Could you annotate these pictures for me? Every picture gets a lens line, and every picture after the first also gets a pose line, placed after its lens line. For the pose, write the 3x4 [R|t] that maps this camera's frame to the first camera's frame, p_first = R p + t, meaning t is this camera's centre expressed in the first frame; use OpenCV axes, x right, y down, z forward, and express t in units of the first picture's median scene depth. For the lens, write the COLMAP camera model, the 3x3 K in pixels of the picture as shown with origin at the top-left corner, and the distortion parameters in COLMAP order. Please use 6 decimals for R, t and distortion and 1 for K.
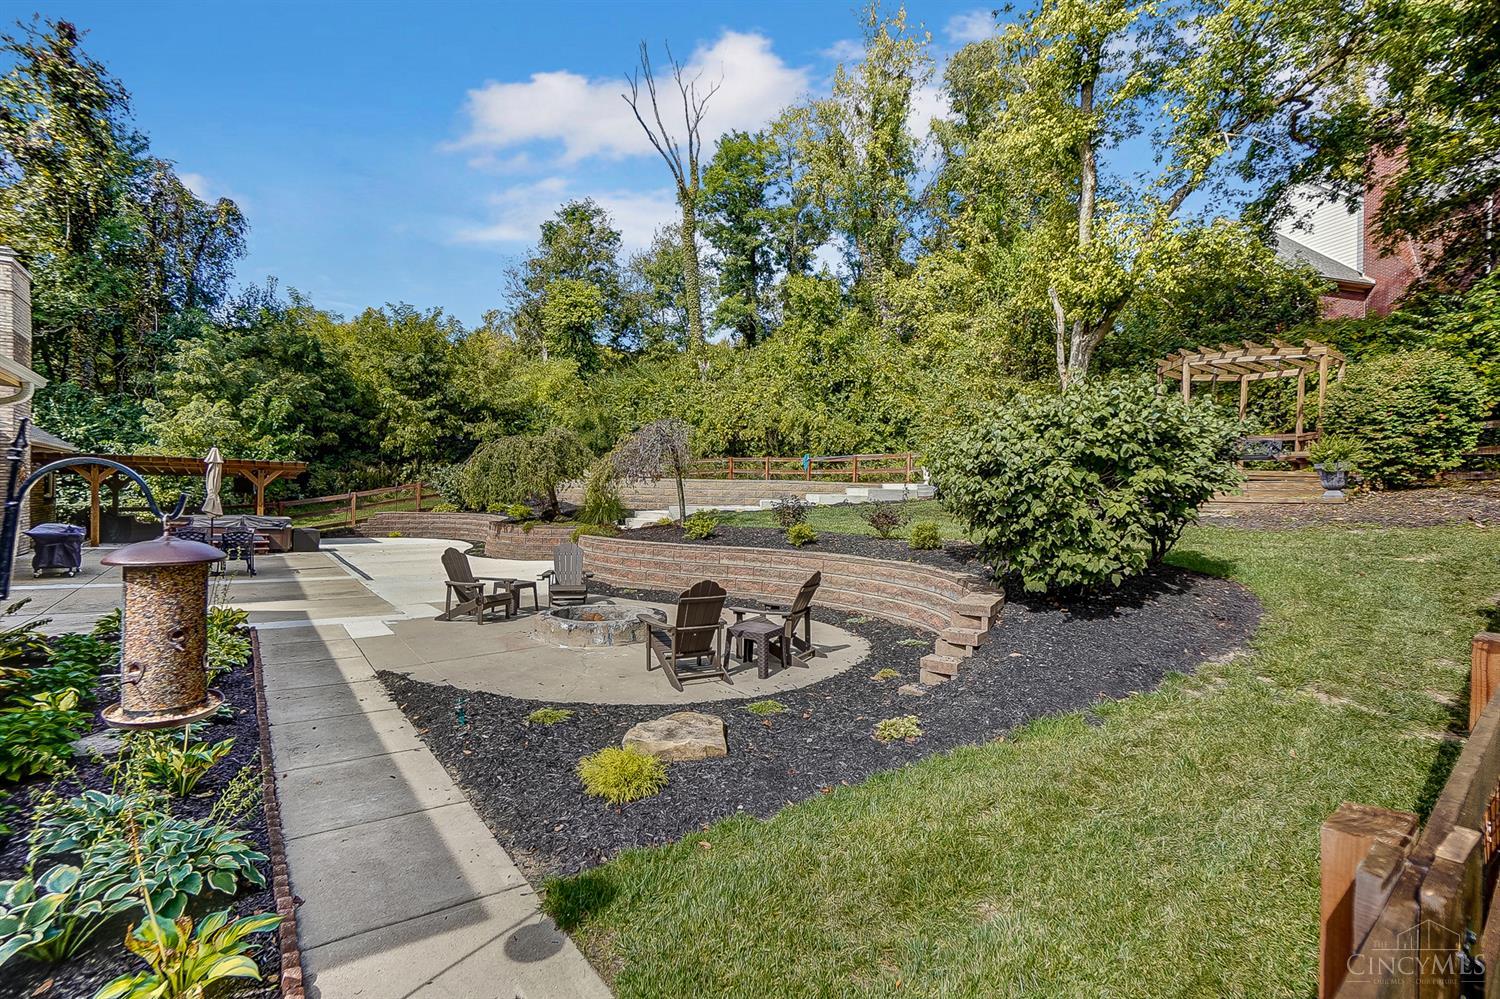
lens RADIAL K [[664.9, 0, 747.9], [0, 664.9, 498.8], [0, 0, 1]] dist [-0.033739, 0.005100]
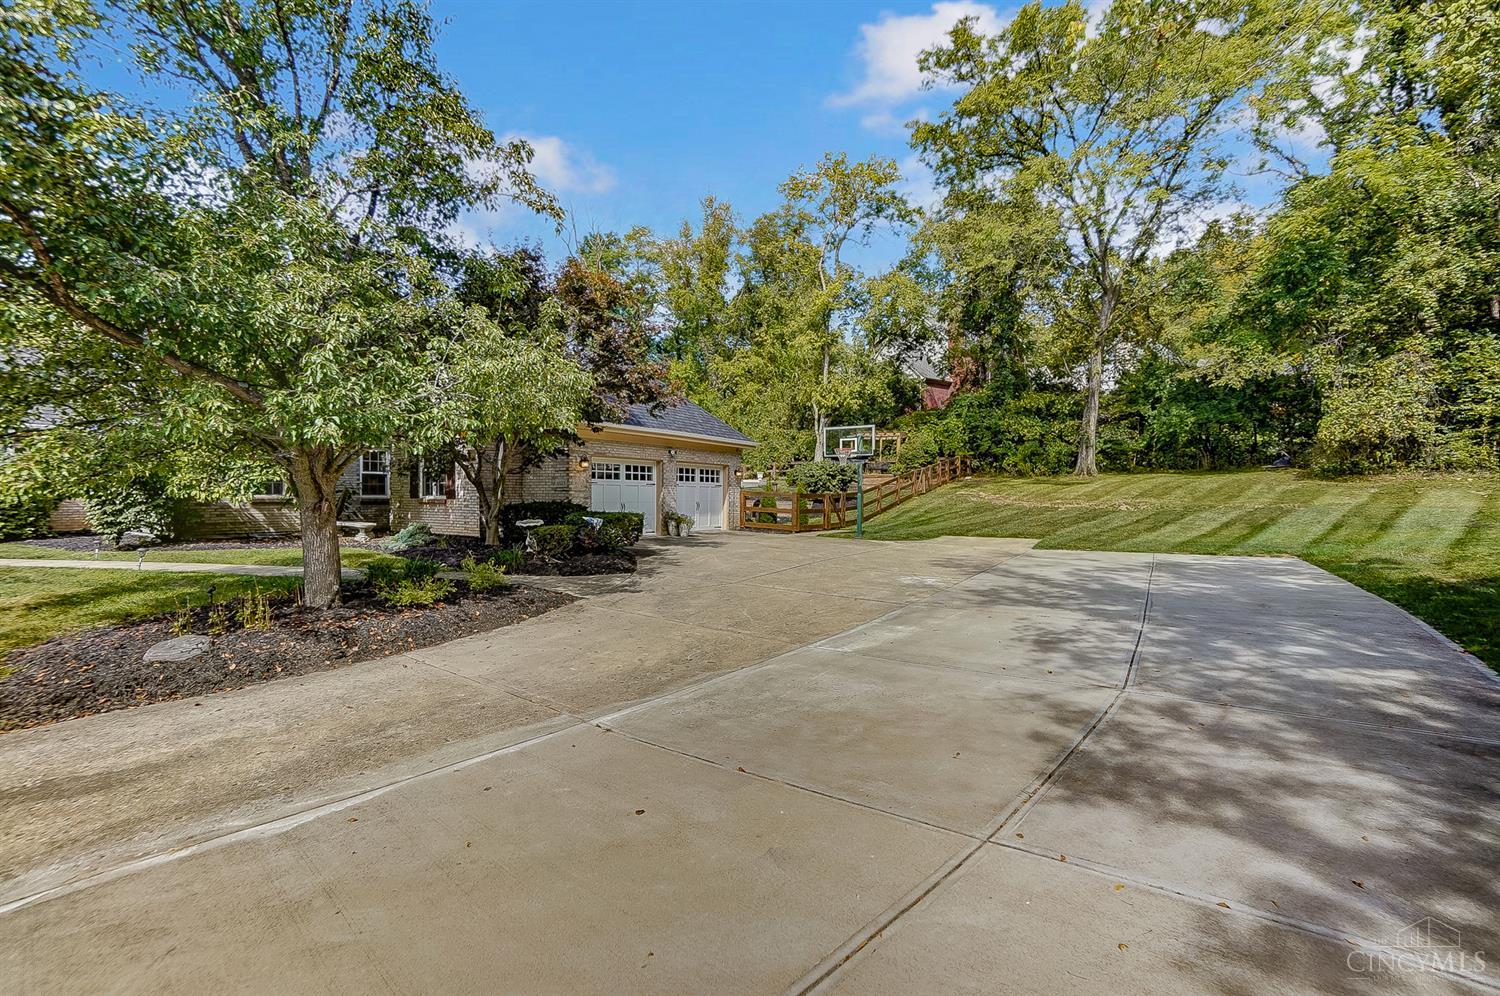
lens RADIAL K [[664.9, 0, 739.5], [0, 664.9, 496.2], [0, 0, 1]] dist [-0.033739, 0.005100]
pose [[0.937347, -0.007254, 0.348323, -0.395142], [0.006489, 0.999973, 0.003361, 0.018481], [-0.348338, -0.000890, 0.937369, -0.733417]]
